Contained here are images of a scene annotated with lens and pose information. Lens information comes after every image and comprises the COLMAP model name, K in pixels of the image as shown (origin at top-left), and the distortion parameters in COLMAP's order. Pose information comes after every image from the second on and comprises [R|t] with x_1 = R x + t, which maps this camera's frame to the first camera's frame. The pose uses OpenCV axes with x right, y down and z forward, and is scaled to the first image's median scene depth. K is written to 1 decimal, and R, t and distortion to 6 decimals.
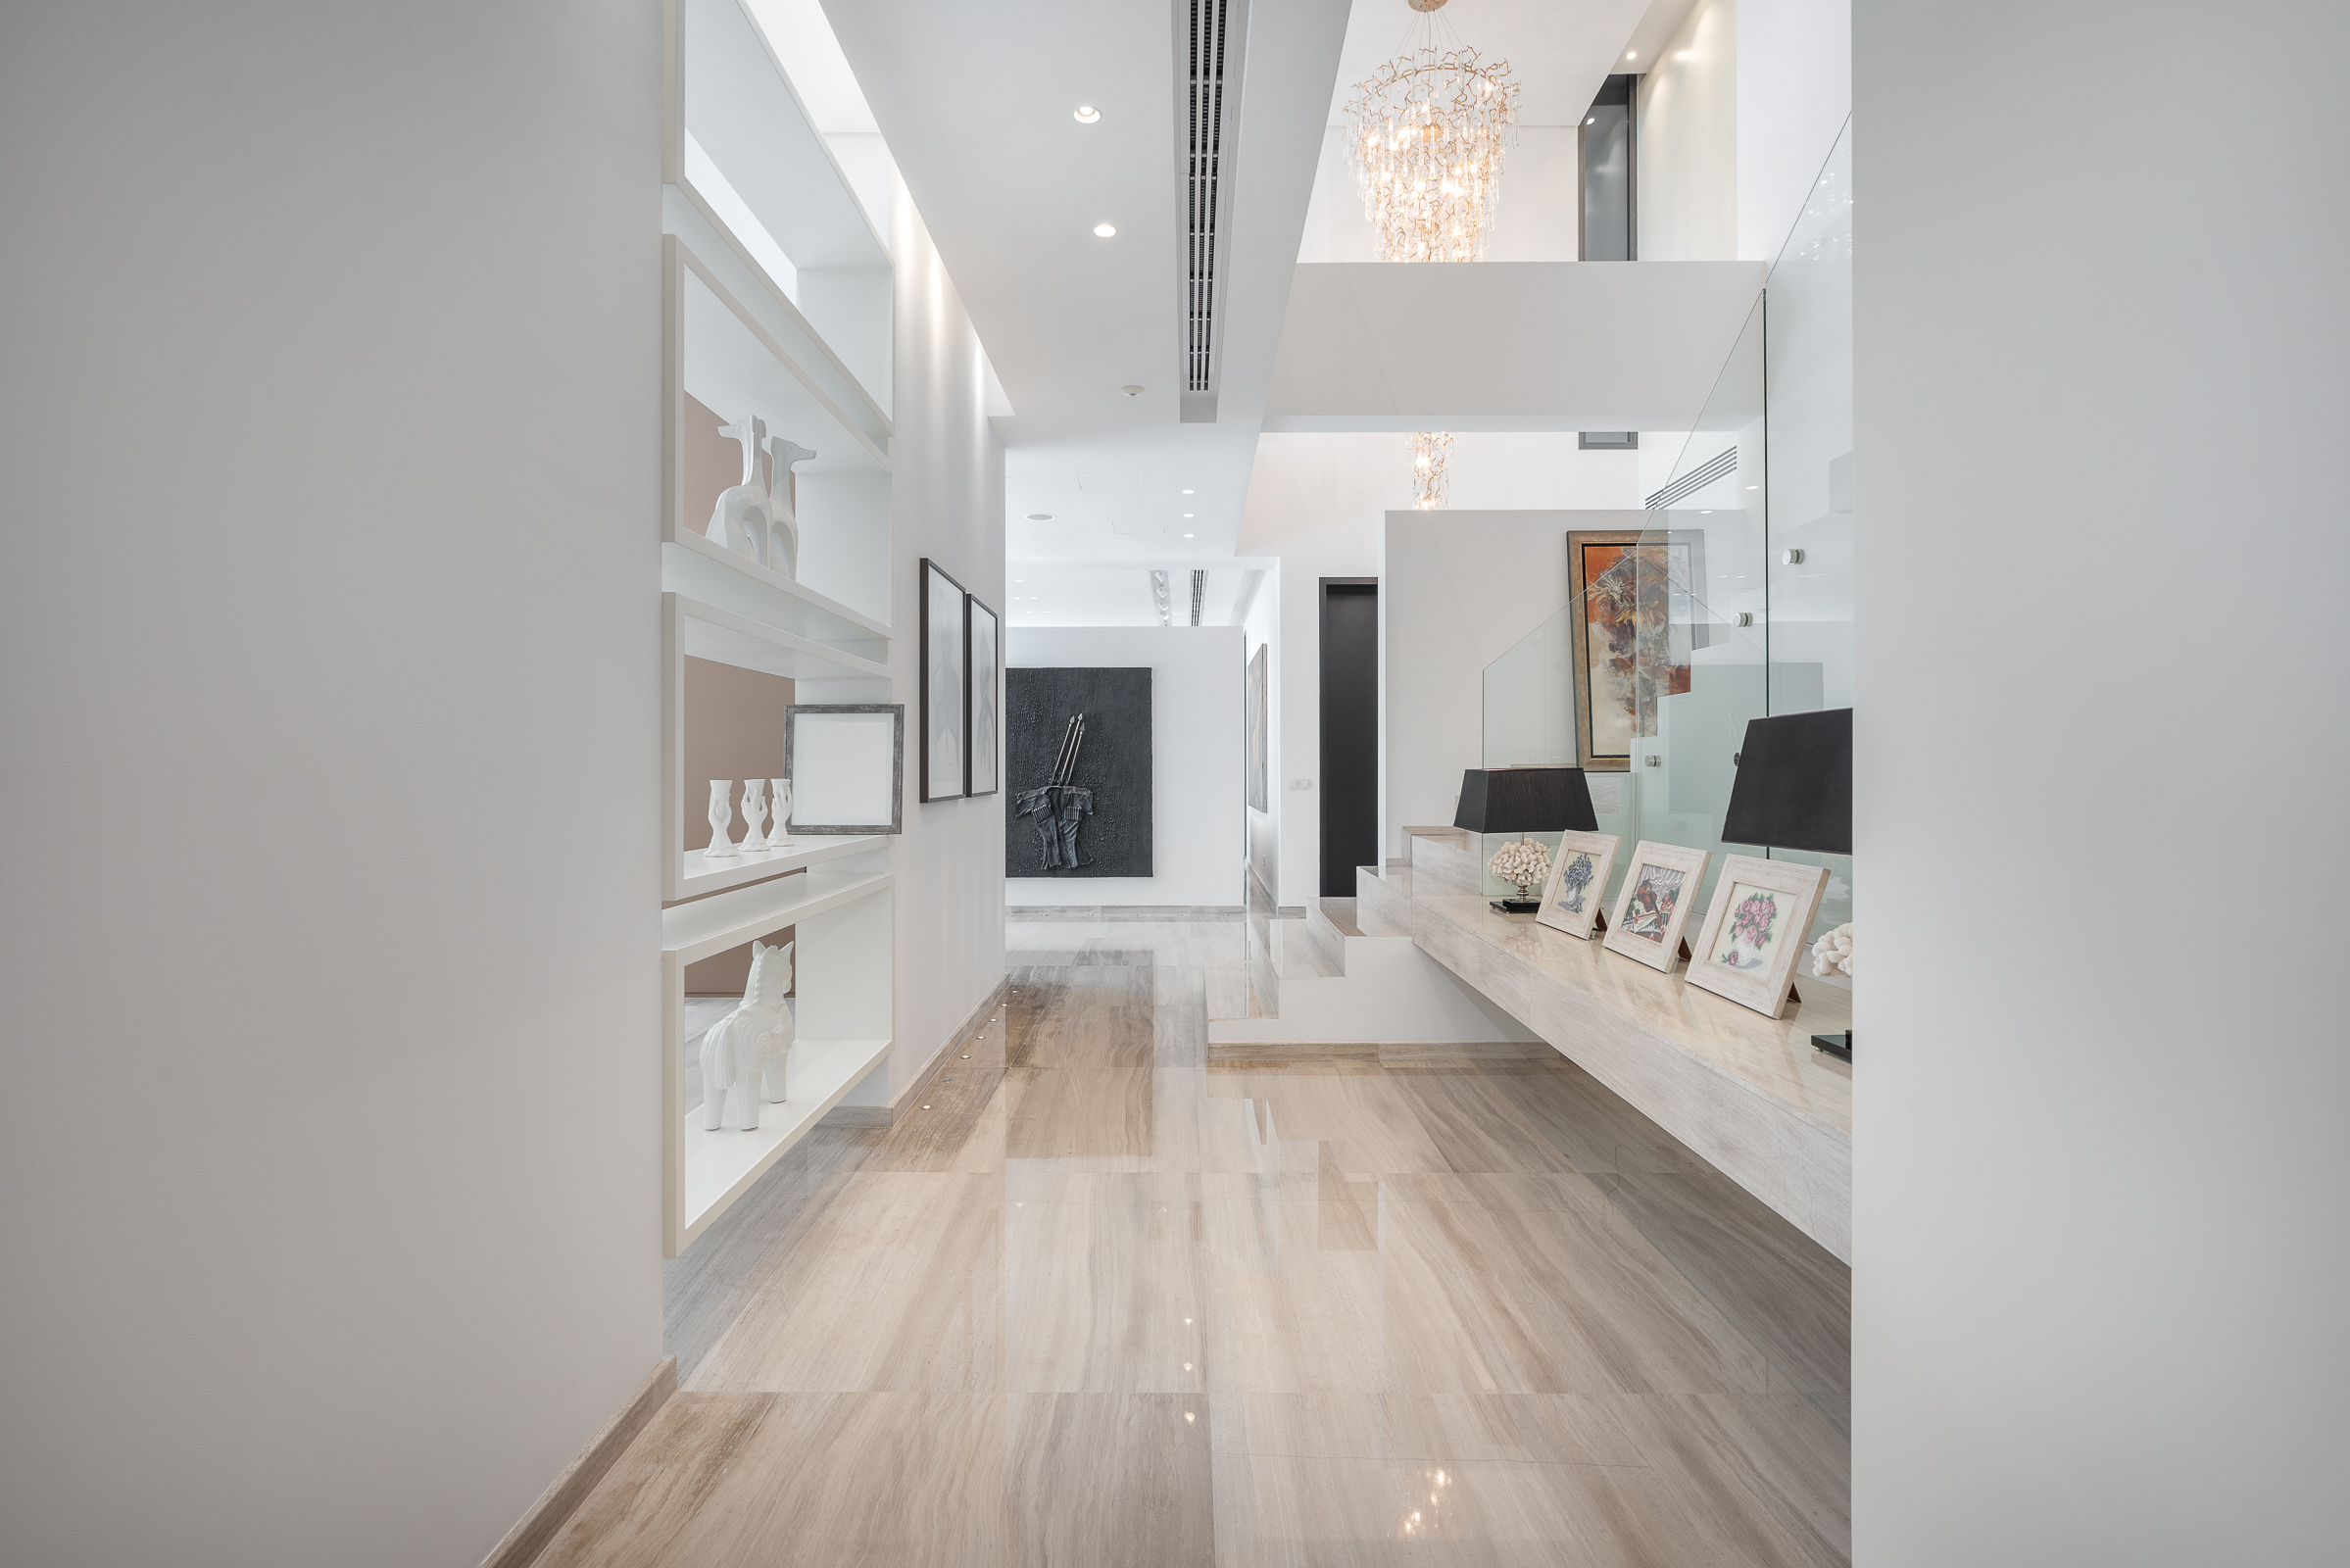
lens RADIAL K [[1080.9, 0, 1174.9], [0, 1080.9, 772.5], [0, 0, 1]] dist [0.006160, -0.000657]
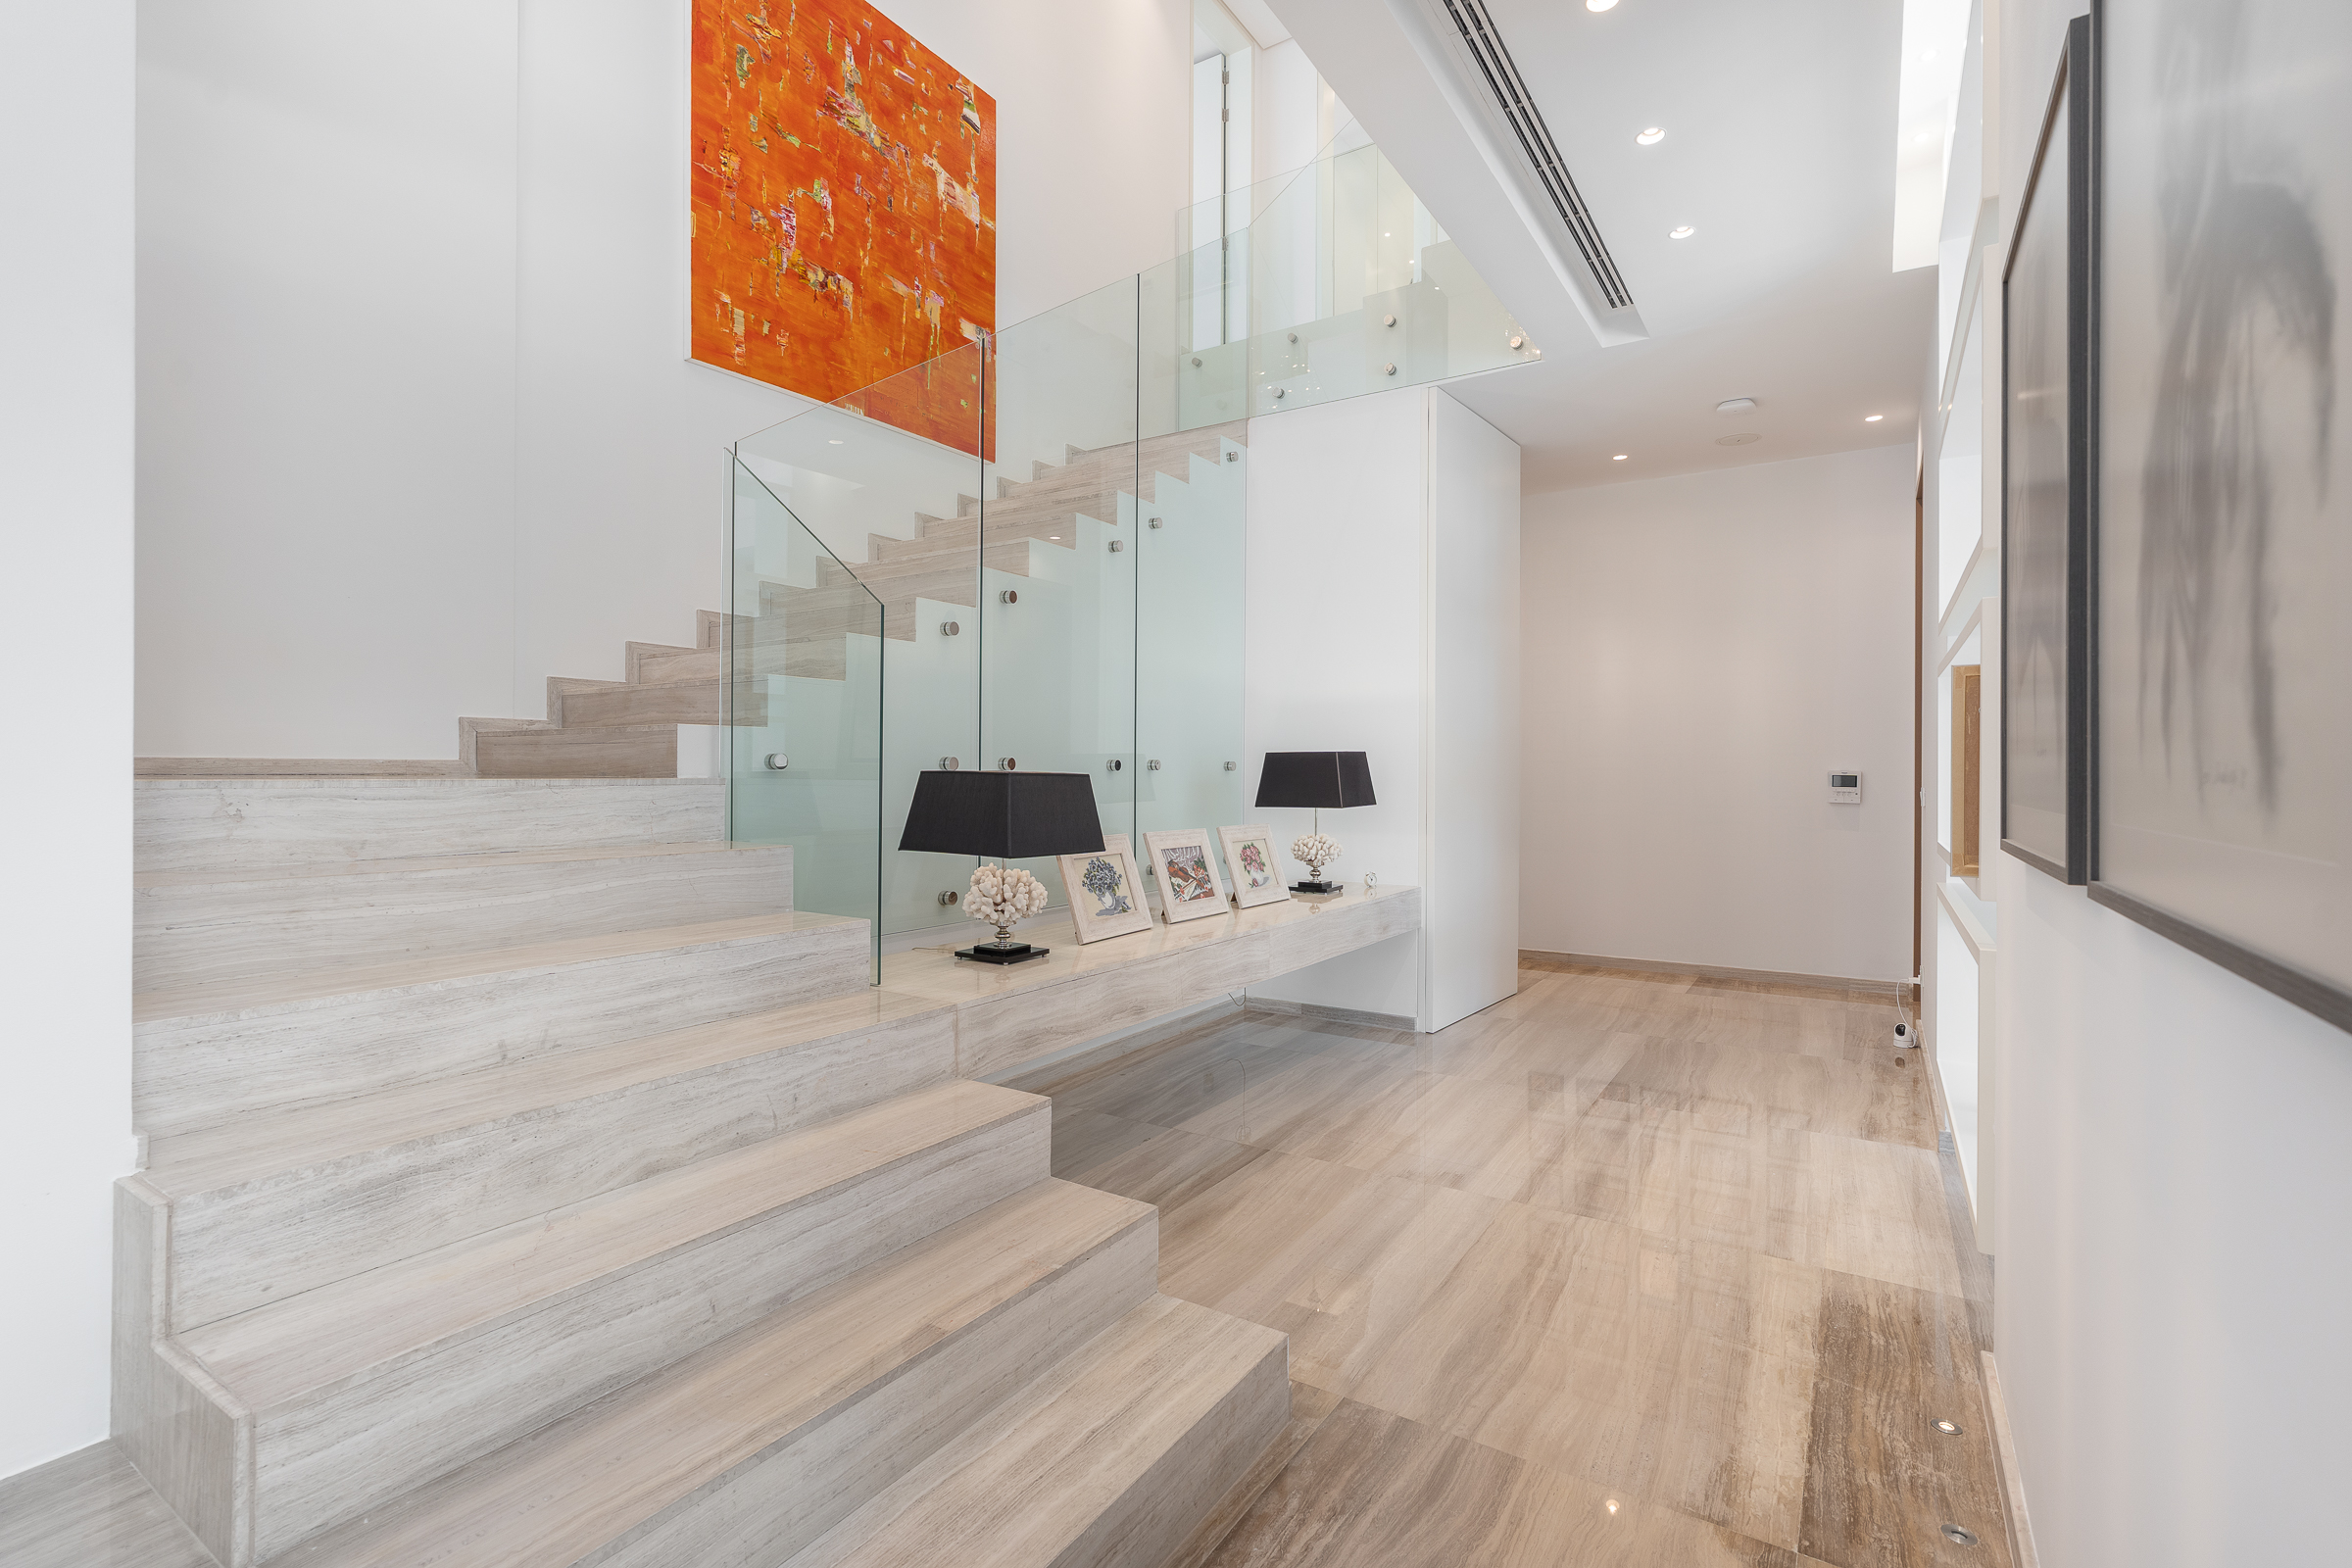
lens RADIAL K [[1081.8, 0, 1174.3], [0, 1081.8, 780.6], [0, 0, 1]] dist [0.006160, -0.000657]
pose [[-0.846177, -0.002988, 0.532893, -0.238647], [-0.000103, 0.999985, 0.005443, -0.001474], [-0.532902, 0.004551, -0.846165, 2.019444]]
